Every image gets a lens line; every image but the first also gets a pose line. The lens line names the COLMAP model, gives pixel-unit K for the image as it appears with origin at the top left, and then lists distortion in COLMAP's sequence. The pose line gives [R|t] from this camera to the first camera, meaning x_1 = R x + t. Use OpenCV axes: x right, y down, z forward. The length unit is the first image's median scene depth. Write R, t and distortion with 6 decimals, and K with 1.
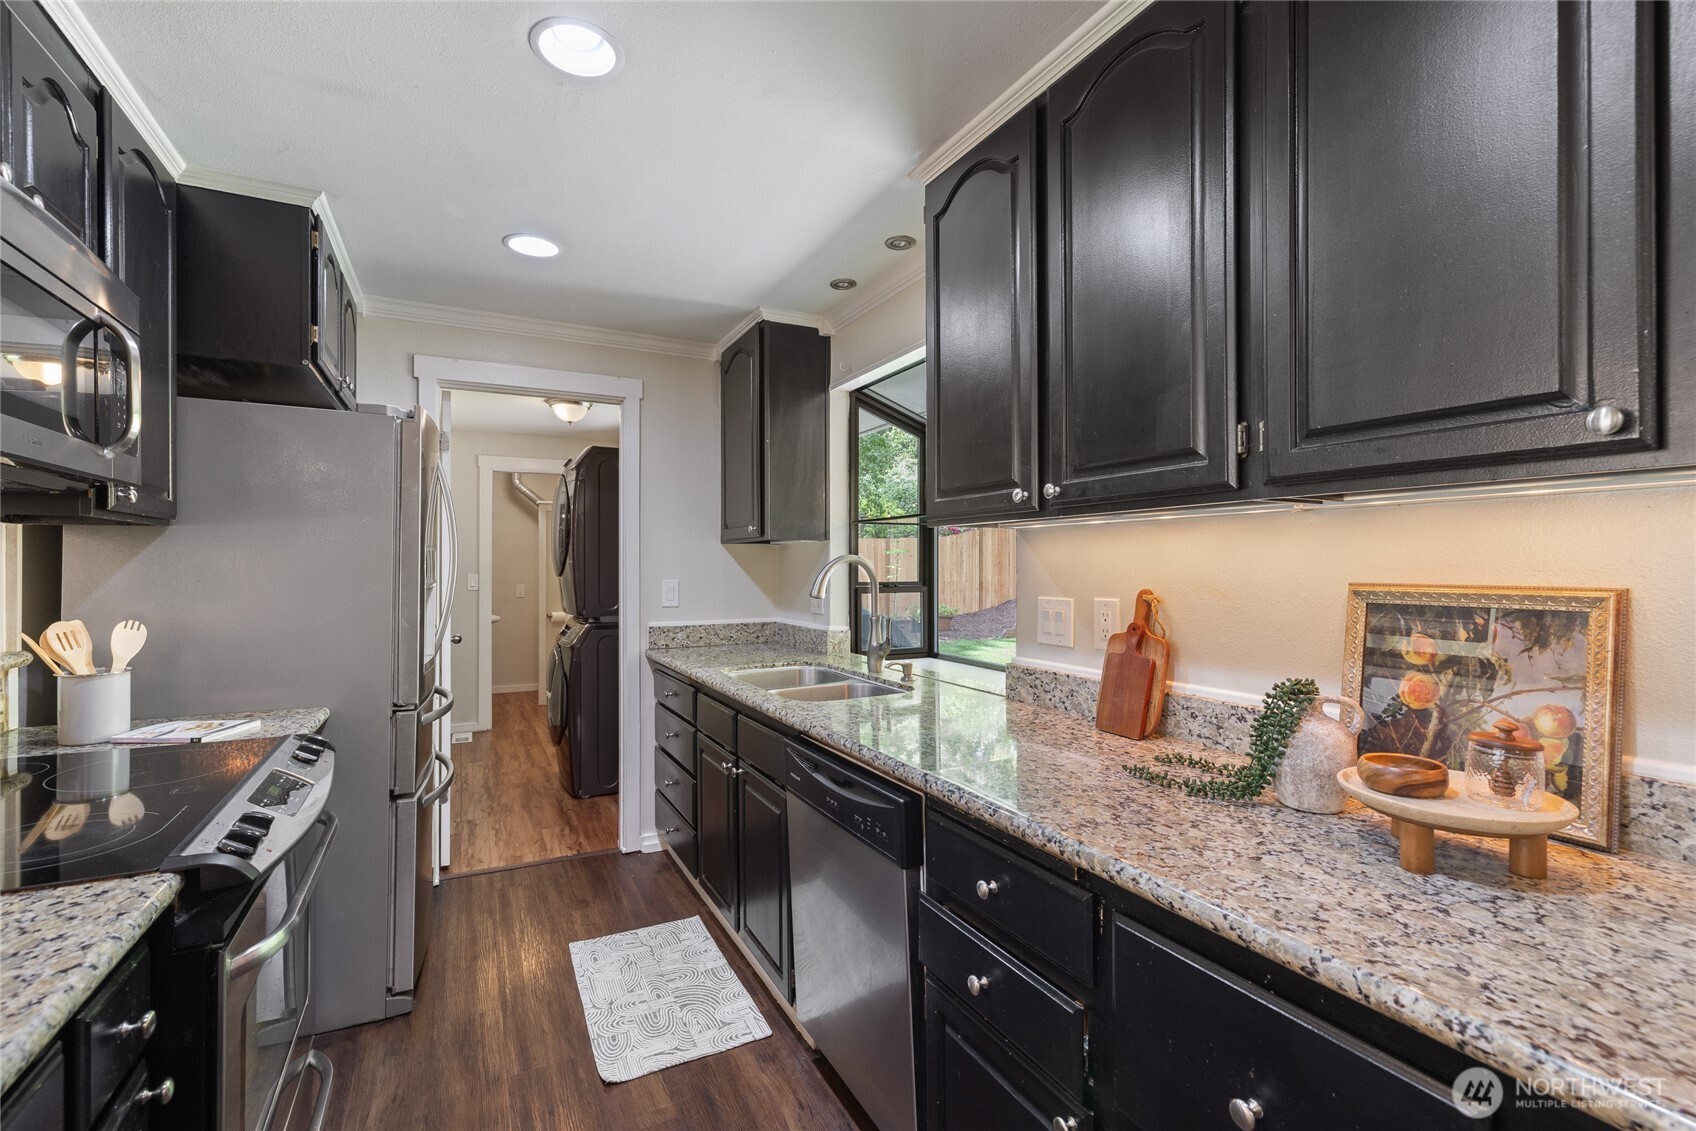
lens RADIAL K [[733.0, 0, 860.1], [0, 733.0, 561.0], [0, 0, 1]] dist [-0.003857, -0.000063]
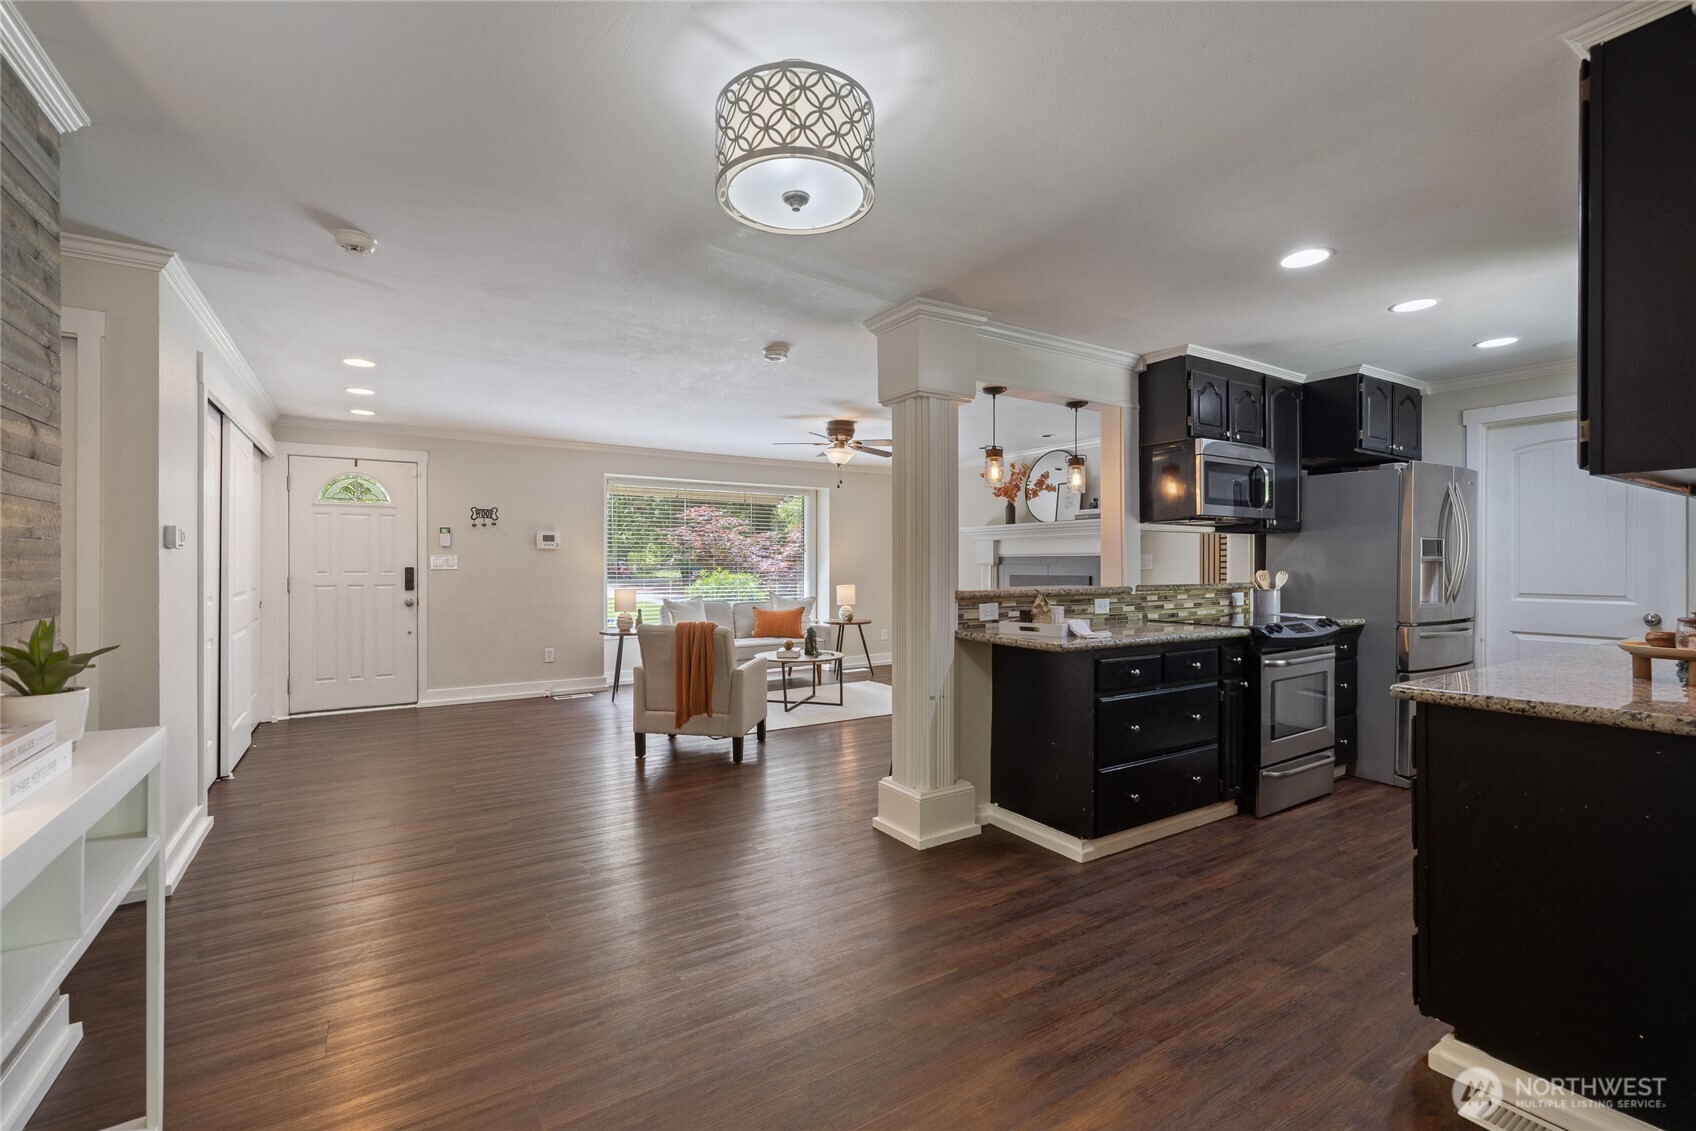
lens RADIAL K [[733.0, 0, 839.2], [0, 733.0, 567.0], [0, 0, 1]] dist [-0.003857, -0.000063]
pose [[0.092386, 0.006809, -0.995700, 1.460762], [0.006250, 0.999953, 0.007418, 0.041872], [0.995704, -0.006909, 0.092339, -0.801874]]
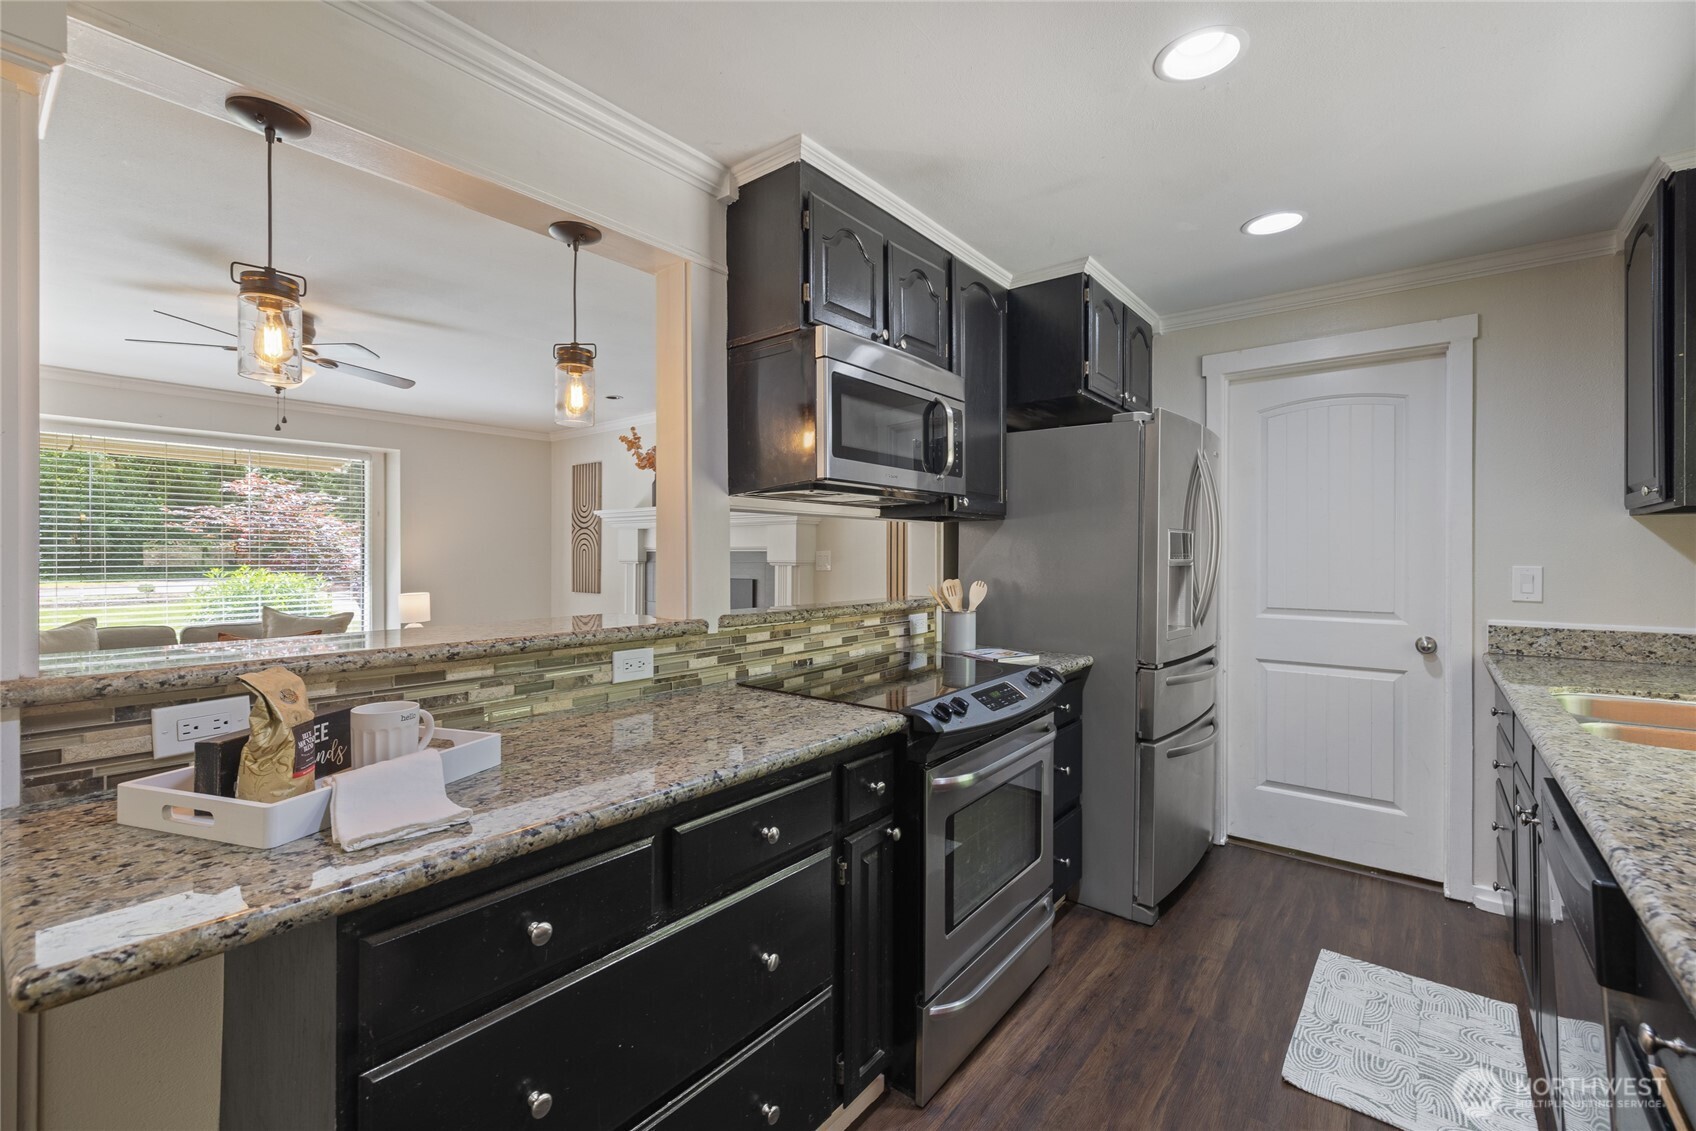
lens RADIAL K [[733.0, 0, 818.5], [0, 733.0, 557.7], [0, 0, 1]] dist [-0.003857, -0.000063]
pose [[0.385061, 0.006073, -0.922871, 0.350528], [0.003568, 0.999961, 0.008069, 0.018517], [0.922884, -0.006400, 0.385025, 0.075705]]
